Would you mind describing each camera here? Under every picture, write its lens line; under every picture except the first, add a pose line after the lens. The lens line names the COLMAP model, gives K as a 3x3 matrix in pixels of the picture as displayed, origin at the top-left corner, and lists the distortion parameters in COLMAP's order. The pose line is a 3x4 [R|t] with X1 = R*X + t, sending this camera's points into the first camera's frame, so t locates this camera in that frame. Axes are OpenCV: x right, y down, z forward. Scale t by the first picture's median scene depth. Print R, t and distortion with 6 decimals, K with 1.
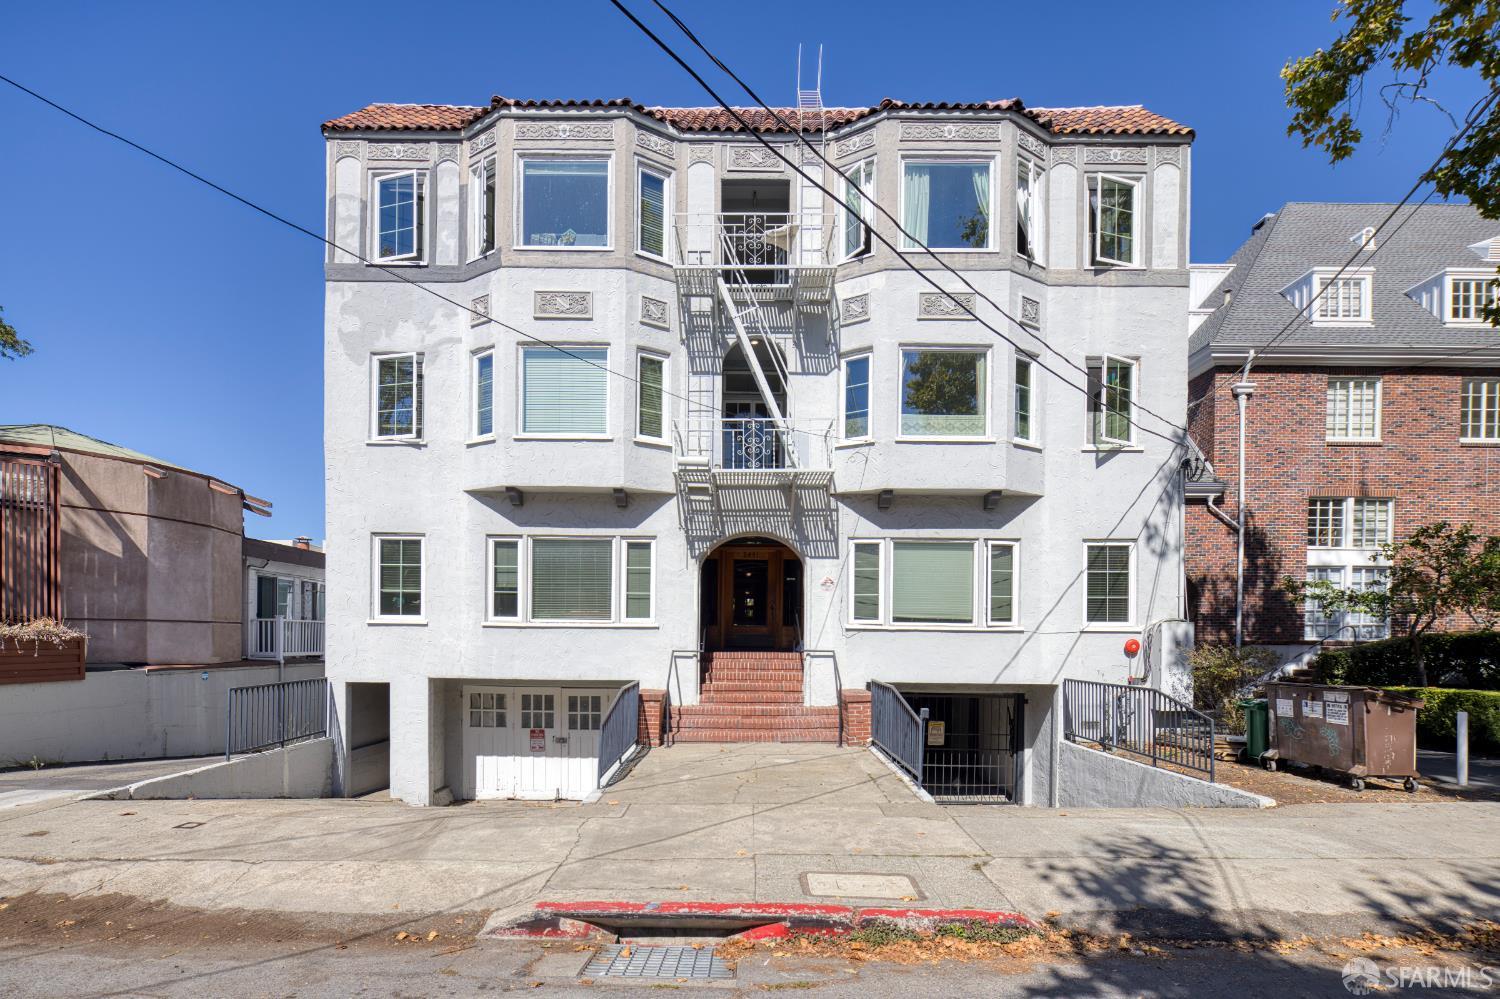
lens RADIAL K [[725.9, 0, 740.1], [0, 725.9, 649.4], [0, 0, 1]] dist [0.000812, -0.000780]
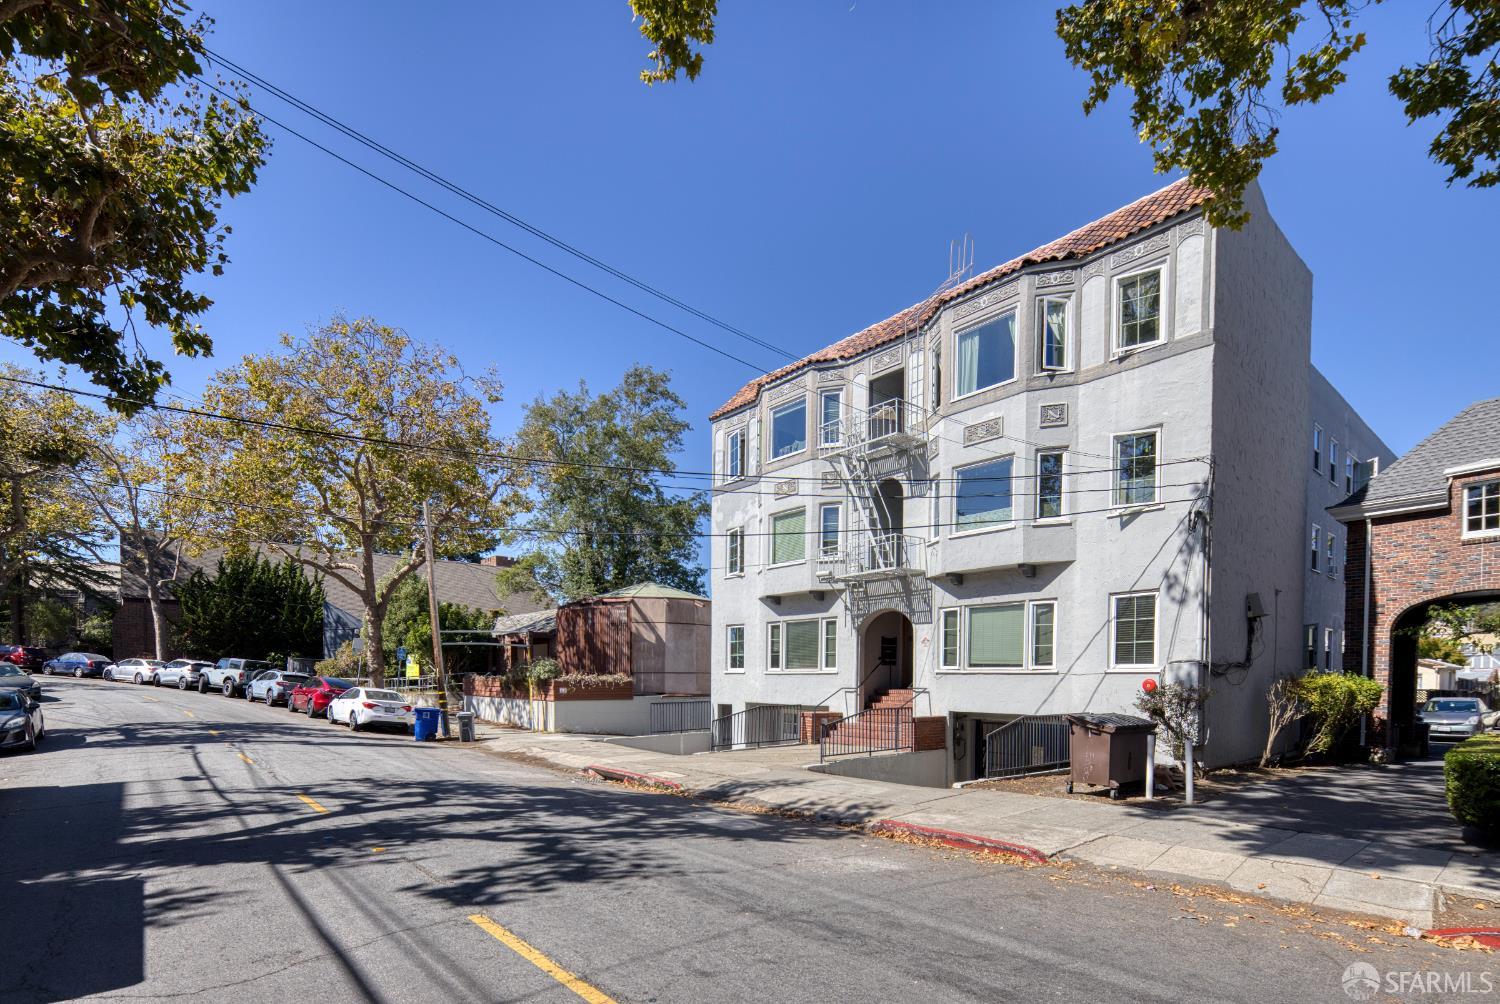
lens RADIAL K [[730.5, 0, 744.9], [0, 730.5, 702.7], [0, 0, 1]] dist [0.000590, -0.000165]
pose [[0.649413, 0.019197, -0.760193, 0.987381], [-0.009453, 0.999808, 0.017173, 0.008891], [0.760377, -0.003966, 0.649470, -0.205652]]
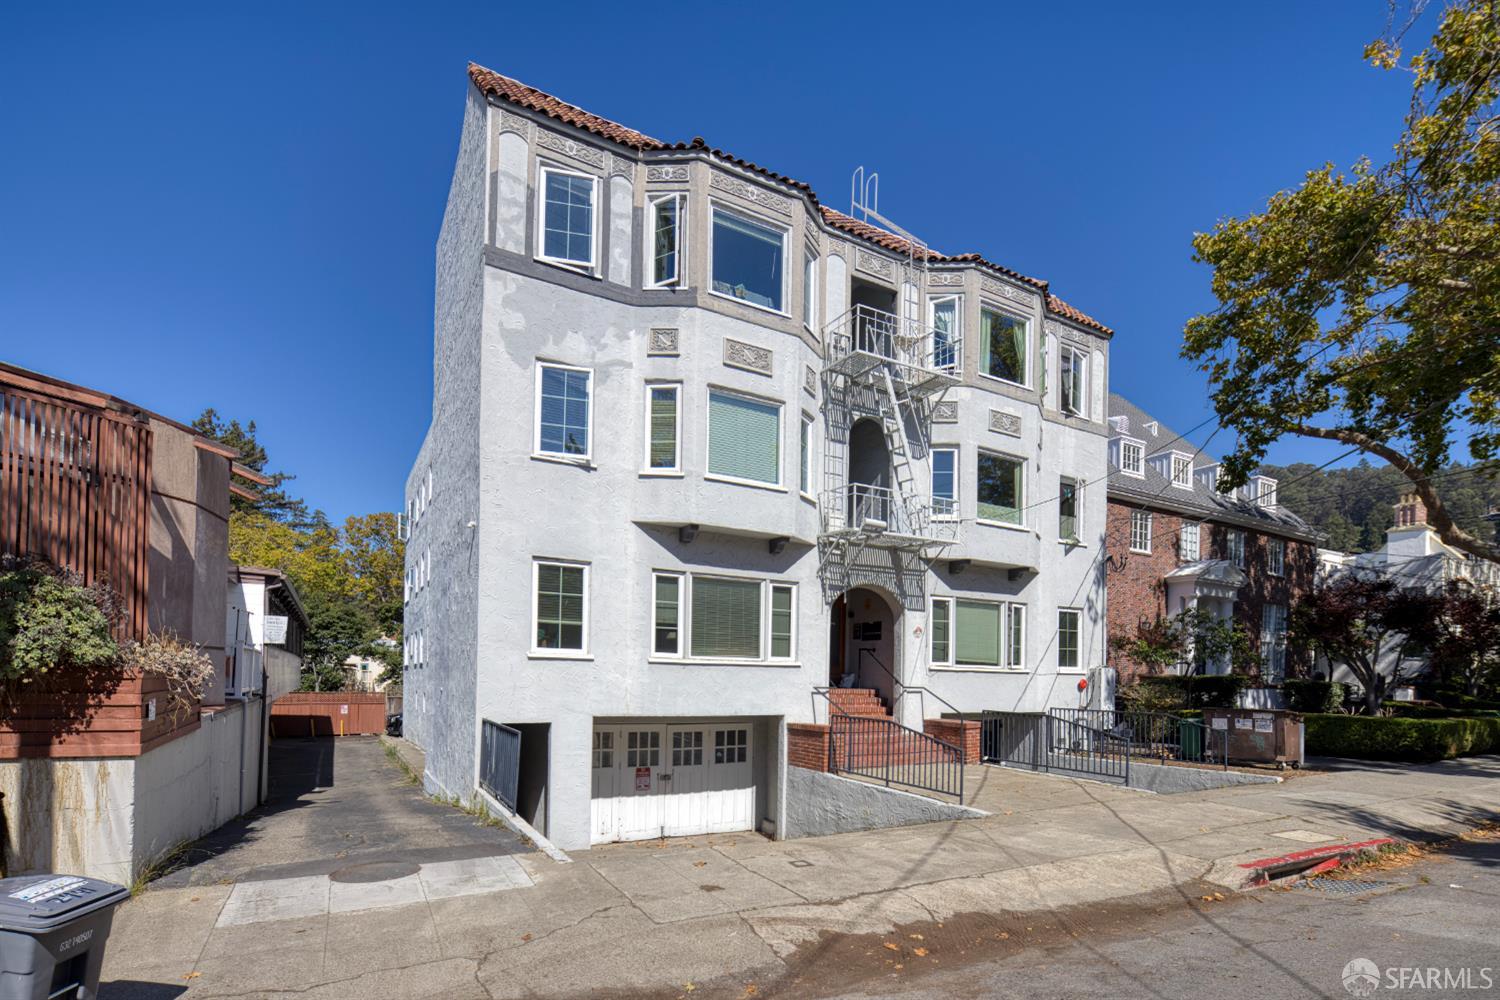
lens RADIAL K [[734.4, 0, 745.6], [0, 734.4, 674.4], [0, 0, 1]] dist [0.001860, -0.000173]
pose [[0.869246, 0.008390, 0.494308, -0.733264], [-0.003373, 0.999933, -0.011041, -0.005414], [-0.494368, 0.007930, 0.869217, 0.081015]]
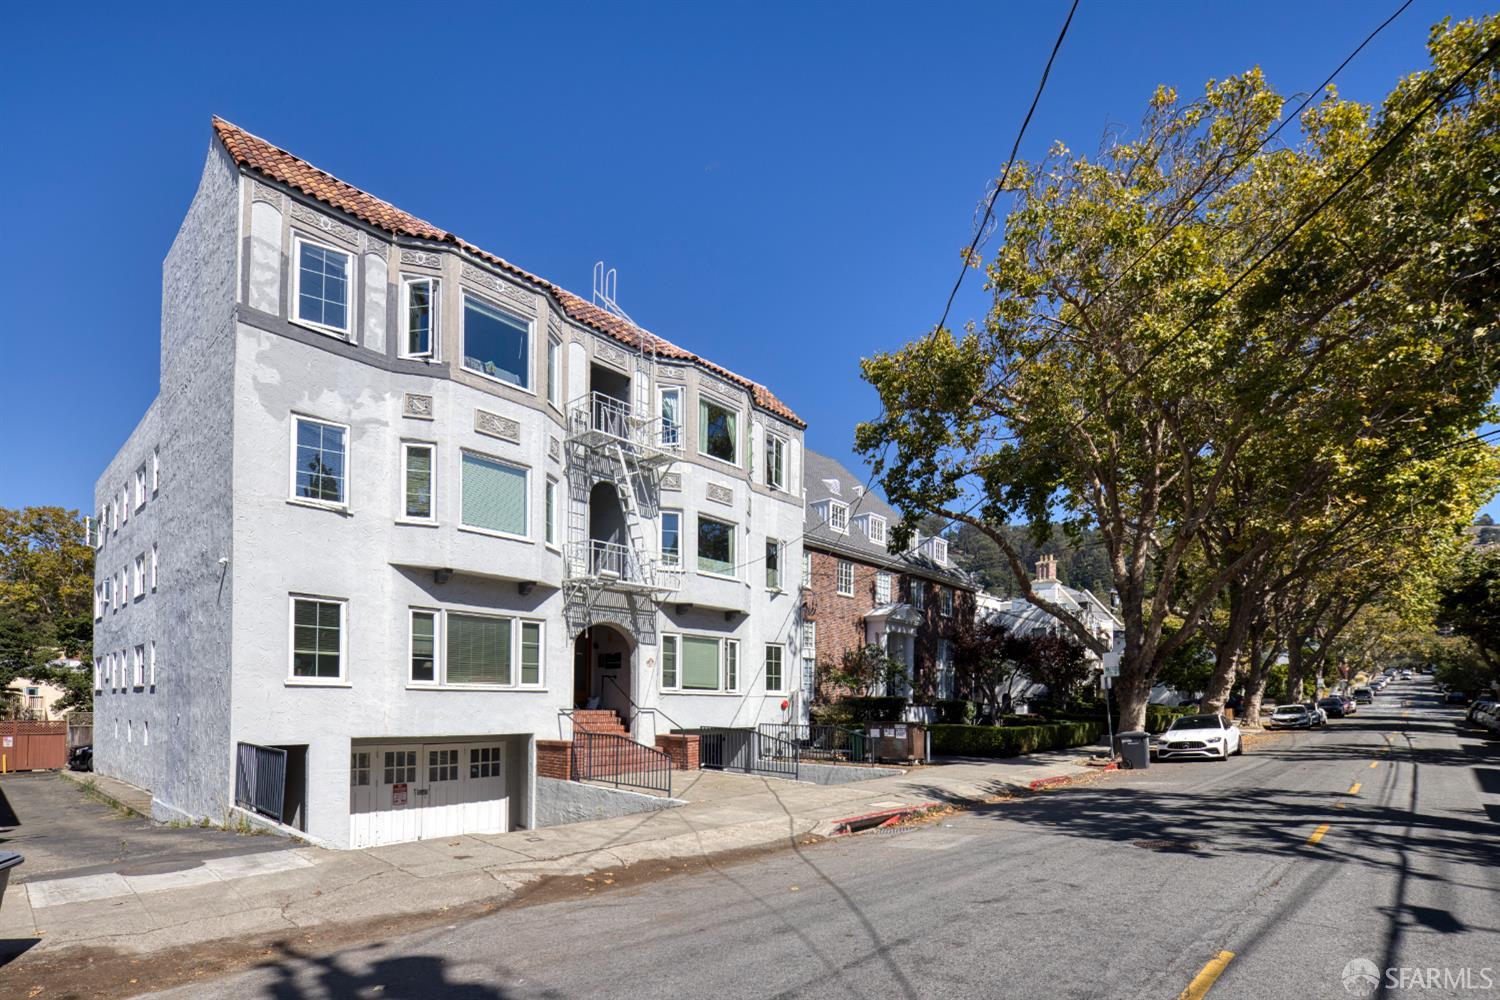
lens RADIAL K [[725.8, 0, 750.1], [0, 725.8, 697.5], [0, 0, 1]] dist [0.001012, -0.001890]
pose [[0.669256, 0.002034, 0.743029, -0.826740], [0.006189, 0.999946, -0.008313, -0.006522], [-0.743006, 0.010162, 0.669207, -0.120369]]
